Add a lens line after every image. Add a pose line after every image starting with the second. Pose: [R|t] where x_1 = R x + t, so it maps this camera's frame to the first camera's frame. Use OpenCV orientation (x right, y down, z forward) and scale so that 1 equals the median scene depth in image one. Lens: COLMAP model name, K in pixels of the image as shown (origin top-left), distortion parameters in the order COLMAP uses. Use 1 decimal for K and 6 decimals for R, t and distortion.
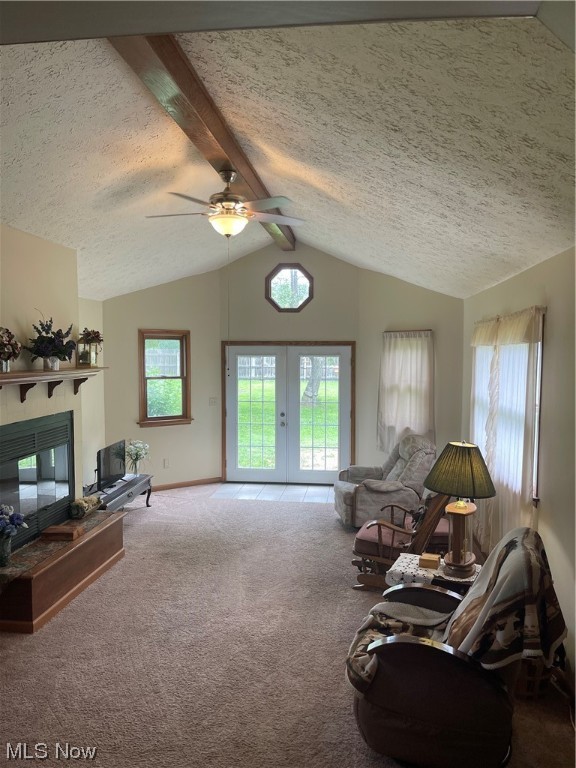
lens RADIAL K [[579.1, 0, 292.5], [0, 579.1, 389.4], [0, 0, 1]] dist [0.062784, -0.085016]
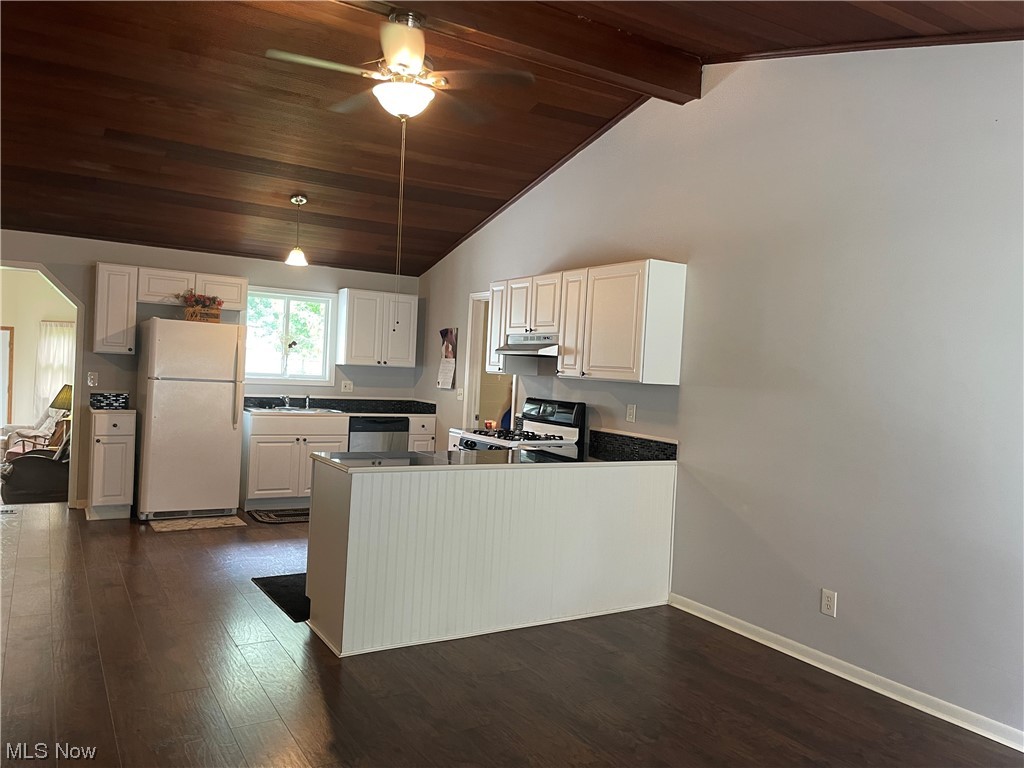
lens RADIAL K [[772.2, 0, 525.5], [0, 772.2, 374.7], [0, 0, 1]] dist [0.062784, -0.085016]
pose [[0.780527, 0.025639, 0.624596, -0.090154], [-0.001826, 0.999248, -0.038735, 0.095718], [-0.625119, 0.029093, 0.779987, -1.156440]]
